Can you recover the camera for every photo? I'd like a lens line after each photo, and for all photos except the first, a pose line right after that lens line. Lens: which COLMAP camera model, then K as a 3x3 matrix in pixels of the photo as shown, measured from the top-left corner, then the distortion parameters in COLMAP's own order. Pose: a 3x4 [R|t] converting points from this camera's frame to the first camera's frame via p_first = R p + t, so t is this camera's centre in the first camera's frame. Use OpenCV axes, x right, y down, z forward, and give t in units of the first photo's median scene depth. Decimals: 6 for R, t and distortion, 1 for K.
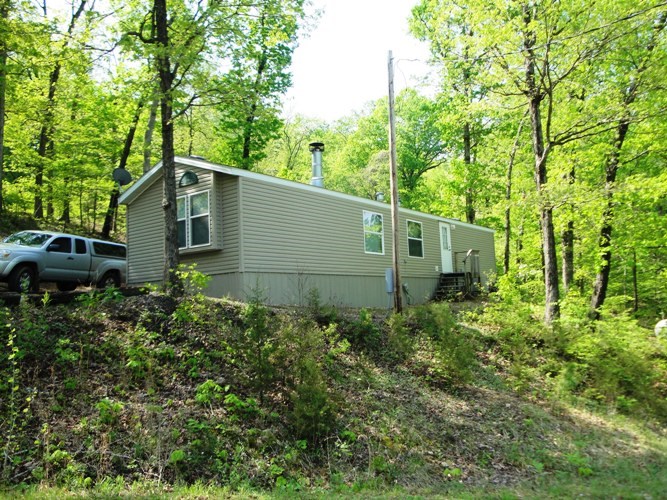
lens RADIAL K [[550.4, 0, 333.5], [0, 550.4, 250.0], [0, 0, 1]] dist [-0.159181, -0.001304]
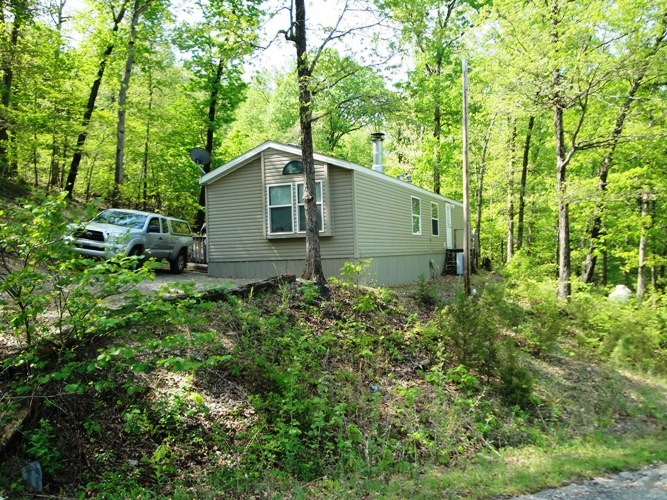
lens RADIAL K [[550.4, 0, 333.5], [0, 550.4, 250.0], [0, 0, 1]] dist [-0.159181, -0.001304]
pose [[0.976732, 0.015808, 0.213878, -0.411286], [-0.034694, 0.995790, 0.084841, -0.062736], [-0.211637, -0.090287, 0.973169, -0.064388]]
